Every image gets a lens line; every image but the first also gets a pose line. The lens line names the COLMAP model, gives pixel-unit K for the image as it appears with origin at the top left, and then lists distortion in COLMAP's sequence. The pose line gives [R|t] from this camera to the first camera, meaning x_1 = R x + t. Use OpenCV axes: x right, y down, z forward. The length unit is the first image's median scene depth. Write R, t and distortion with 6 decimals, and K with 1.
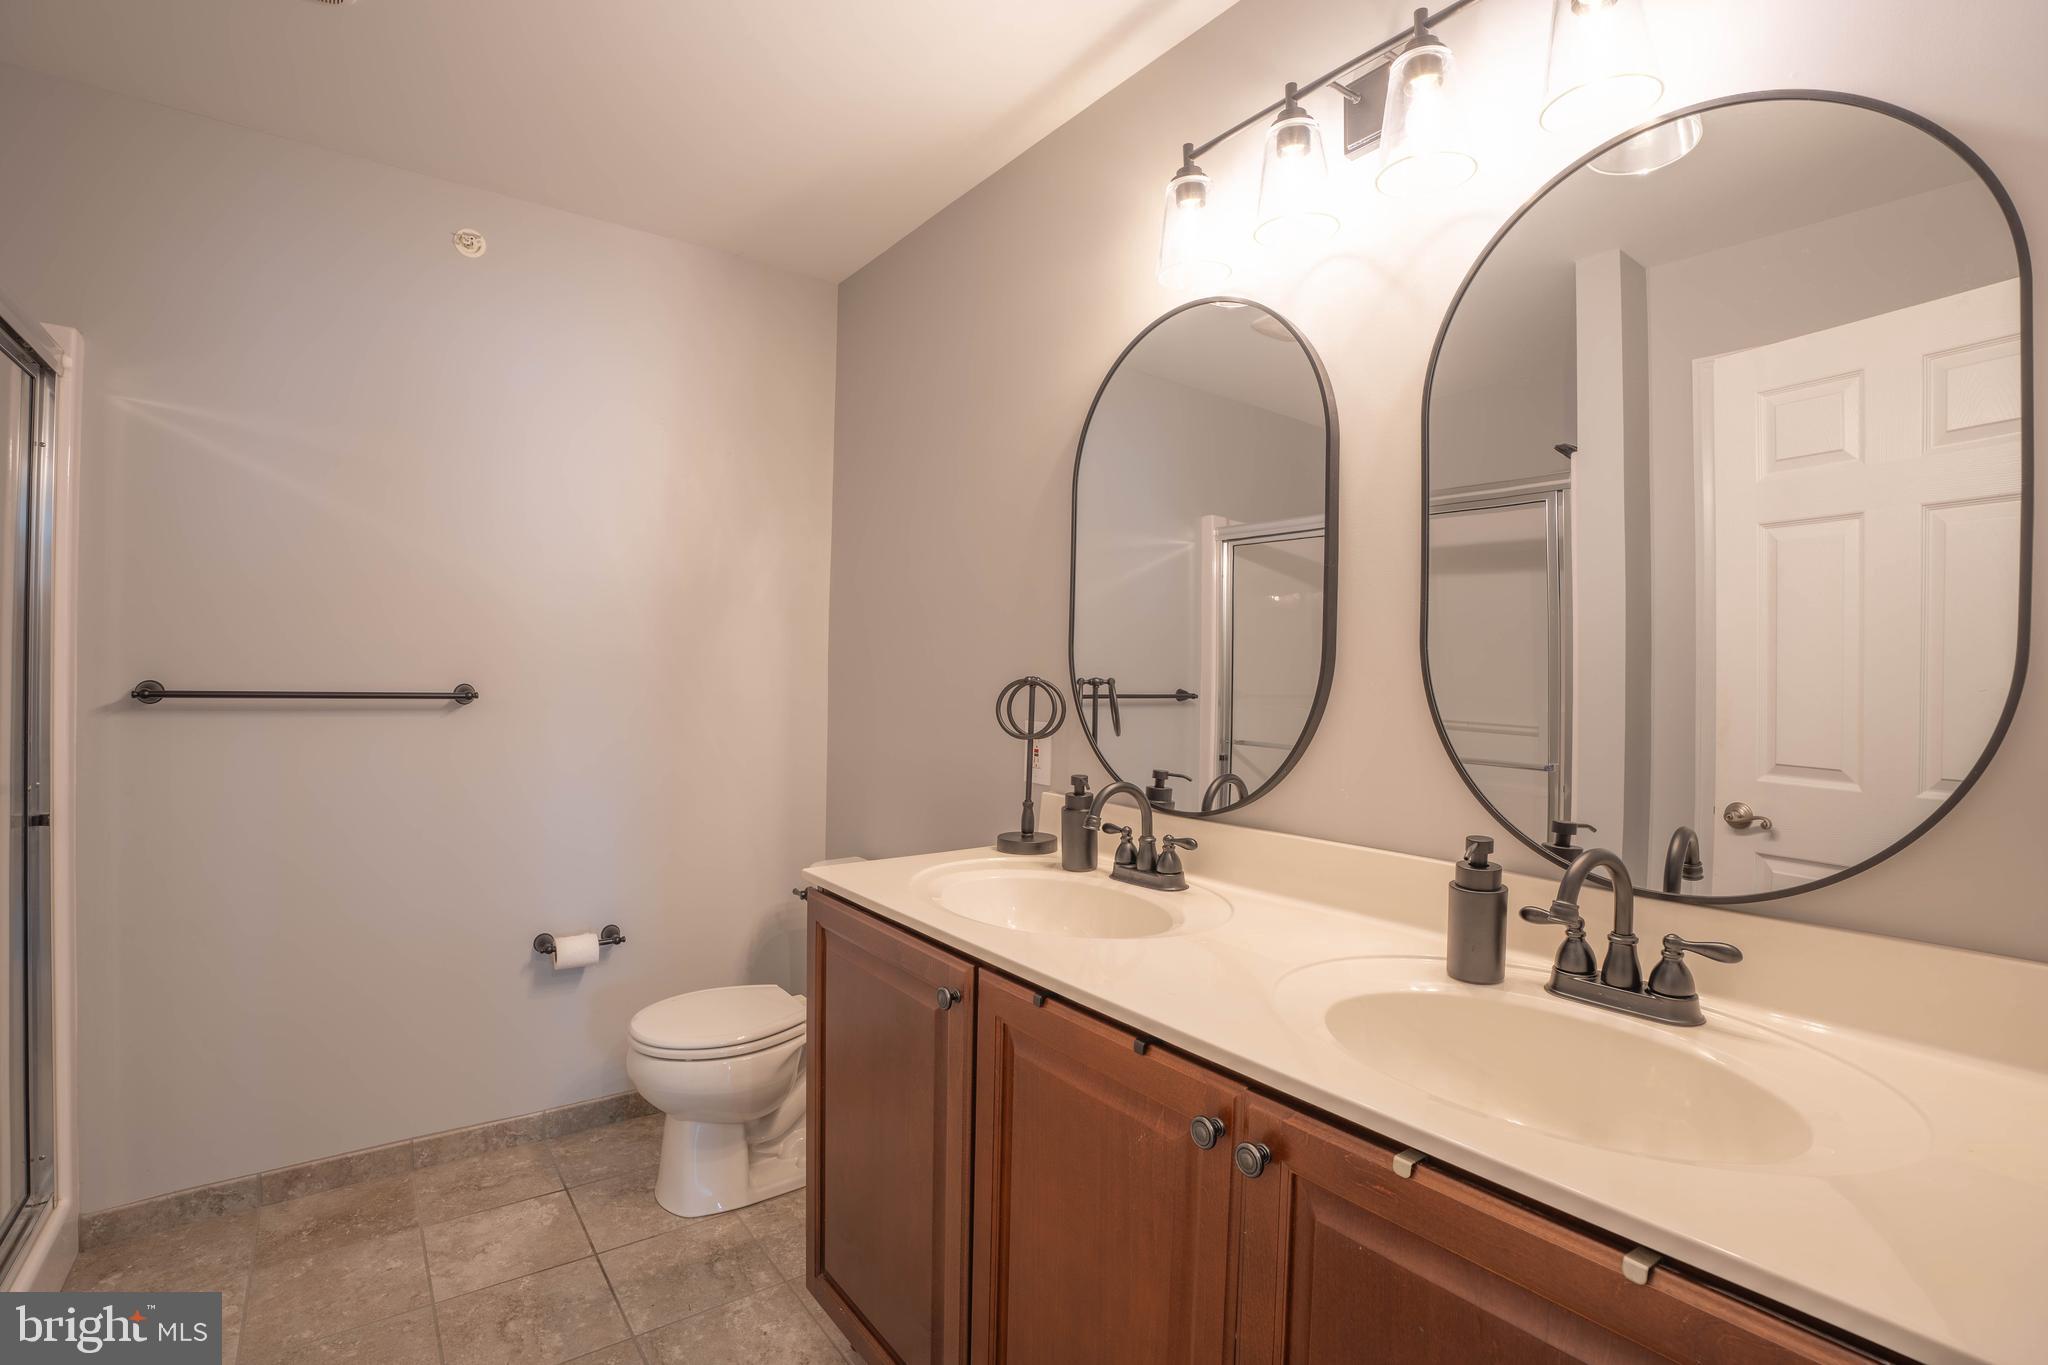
lens RADIAL K [[941.1, 0, 1024.9], [0, 941.1, 681.0], [0, 0, 1]] dist [-0.056806, 0.009570]
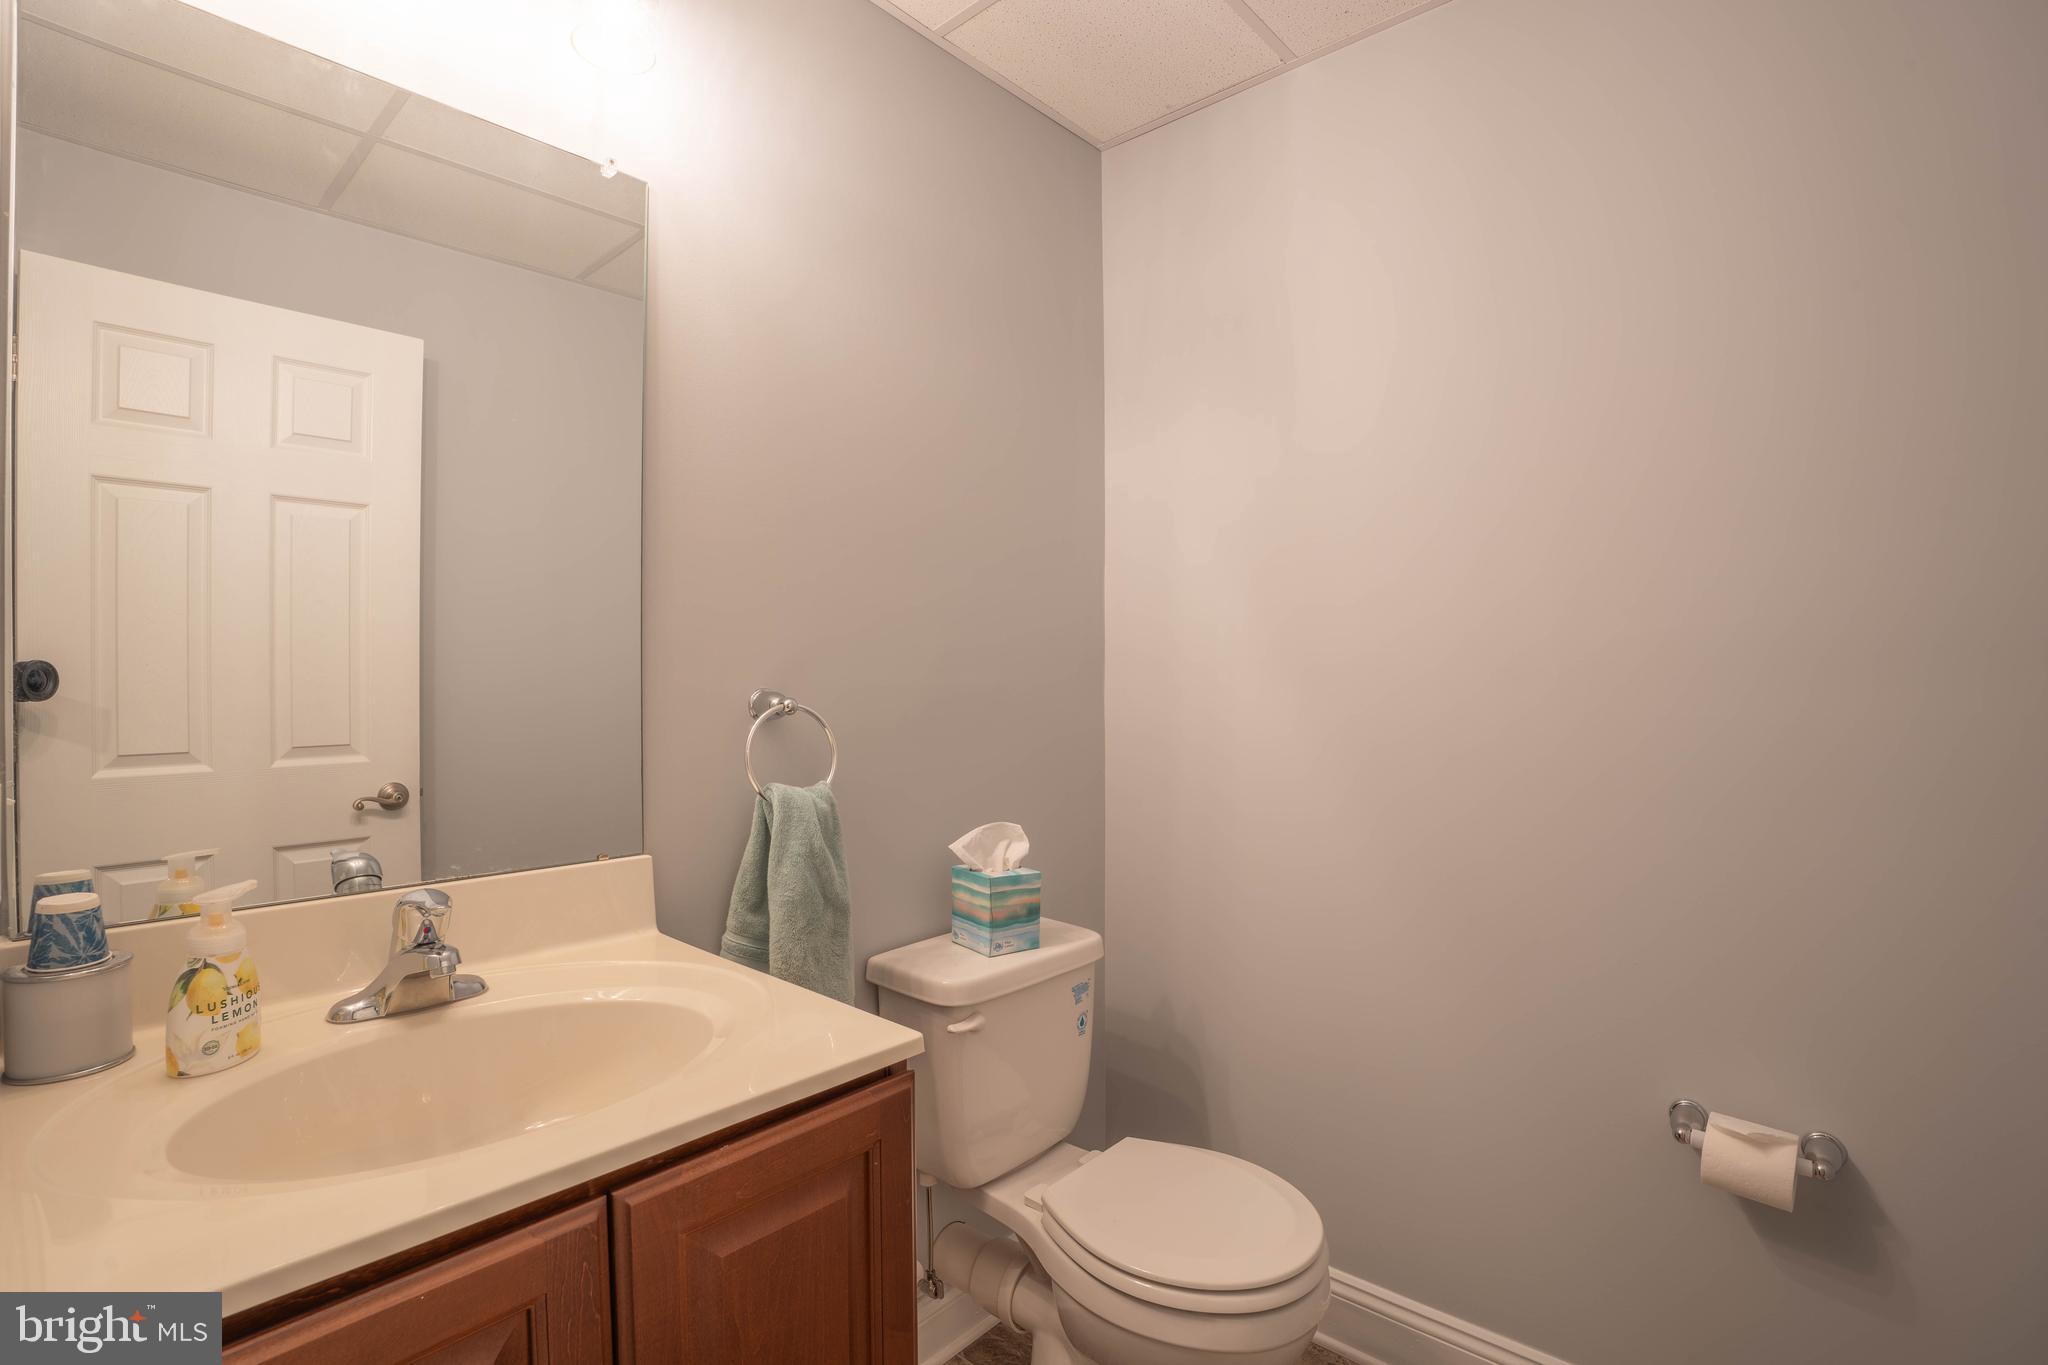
lens RADIAL K [[941.1, 0, 1028.7], [0, 941.1, 680.9], [0, 0, 1]] dist [-0.056806, 0.009570]
pose [[-0.210611, -0.014957, 0.977456, -0.222641], [-0.003686, 0.999888, 0.014506, 0.006330], [-0.977563, -0.000548, -0.210642, 0.335453]]
